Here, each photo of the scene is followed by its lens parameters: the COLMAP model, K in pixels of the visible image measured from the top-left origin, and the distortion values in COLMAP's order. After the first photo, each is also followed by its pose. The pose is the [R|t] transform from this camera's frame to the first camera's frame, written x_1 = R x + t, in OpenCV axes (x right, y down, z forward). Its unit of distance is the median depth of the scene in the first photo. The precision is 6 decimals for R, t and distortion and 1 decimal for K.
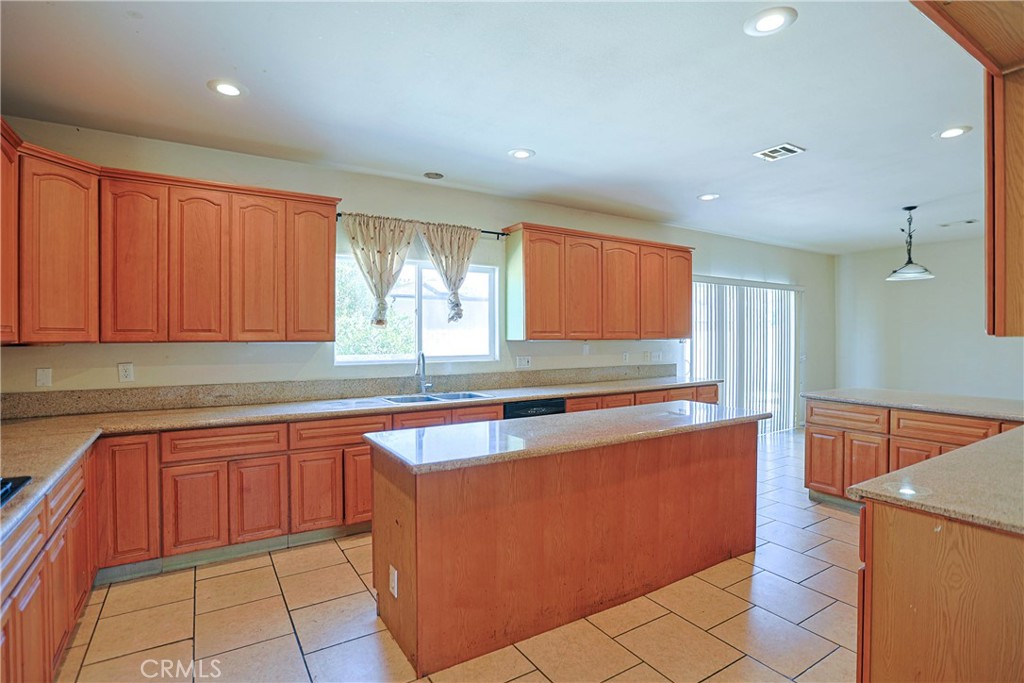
lens RADIAL K [[500.3, 0, 518.1], [0, 500.3, 337.7], [0, 0, 1]] dist [-0.060302, 0.027954]
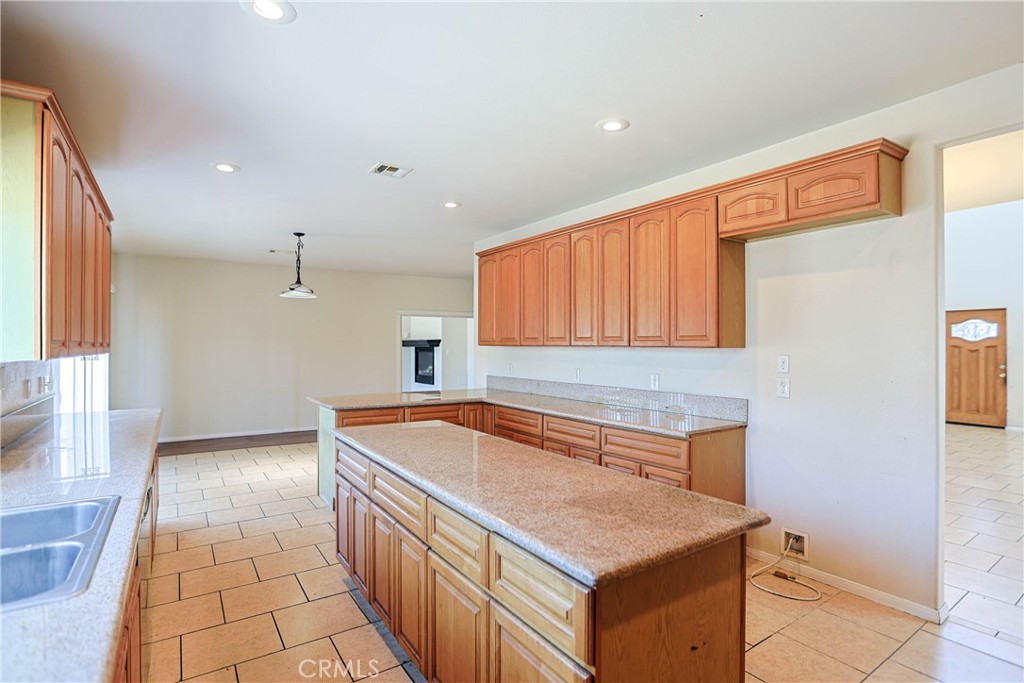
lens RADIAL K [[497.6, 0, 513.3], [0, 497.6, 341.4], [0, 0, 1]] dist [-0.054581, 0.020689]
pose [[-0.031807, 0.009088, 0.999453, -0.477197], [0.007415, 0.999933, -0.008857, -0.004447], [-0.999467, 0.007129, -0.031872, 0.711532]]
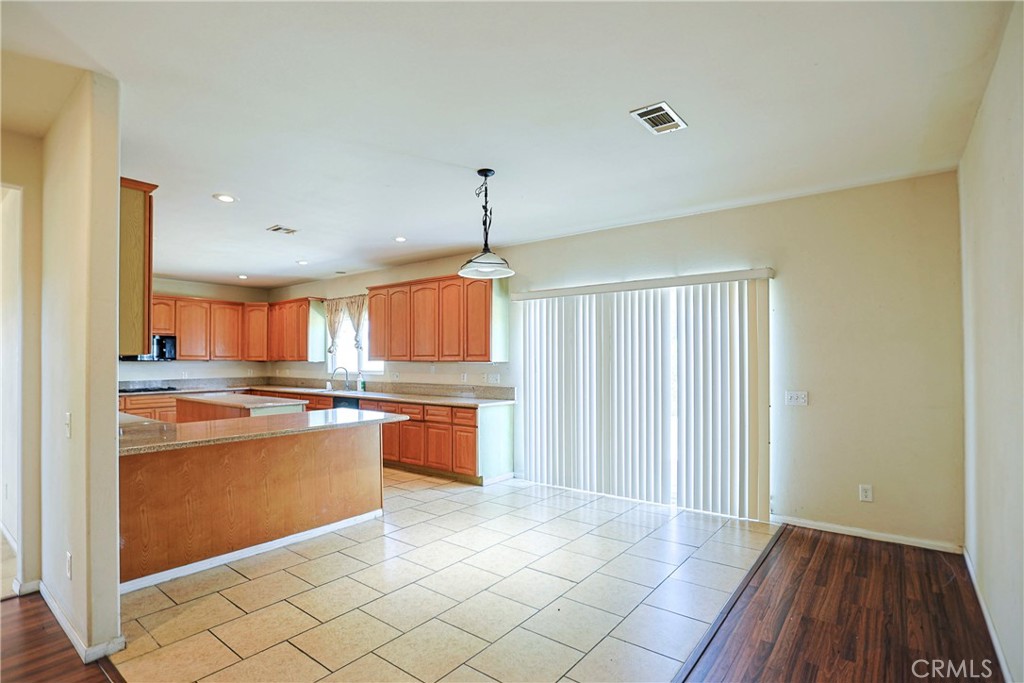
lens RADIAL K [[504.9, 0, 515.3], [0, 504.9, 359.7], [0, 0, 1]] dist [-0.034301, 0.022094]
pose [[0.333607, -0.000963, -0.942712, 1.946466], [-0.006856, 0.999971, -0.003447, 0.001425], [0.942687, 0.007613, 0.333590, 1.055997]]
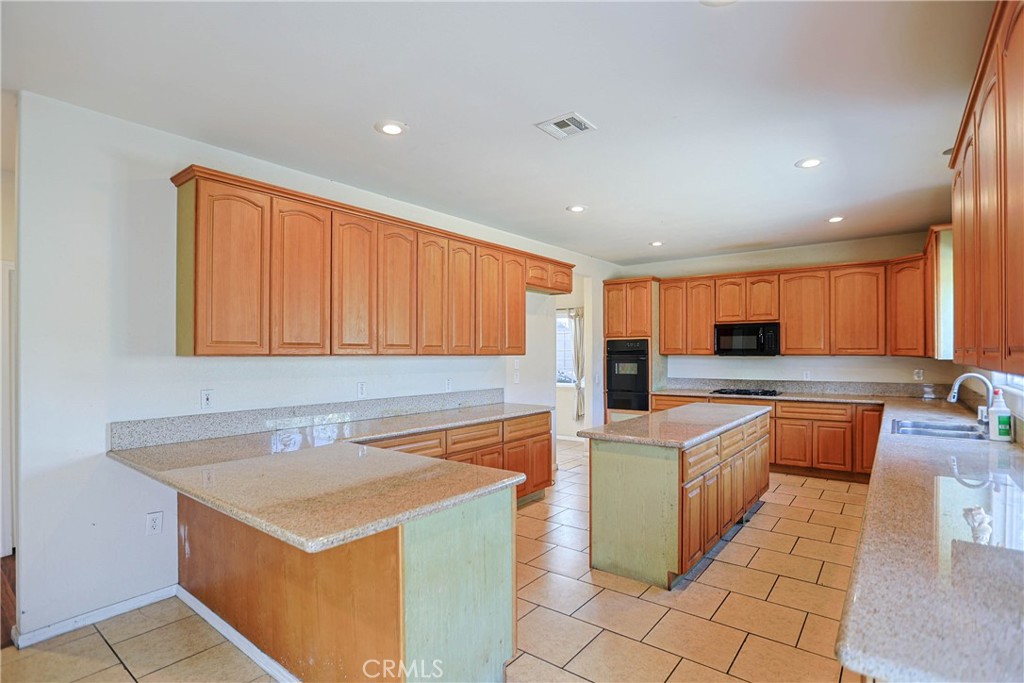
lens RADIAL K [[501.9, 0, 518.0], [0, 501.9, 346.9], [0, 0, 1]] dist [-0.048992, 0.018990]
pose [[-0.941536, 0.000640, -0.336912, 0.789900], [0.001069, 0.999999, -0.001090, -0.017404], [0.336911, -0.001386, -0.941535, 1.586112]]
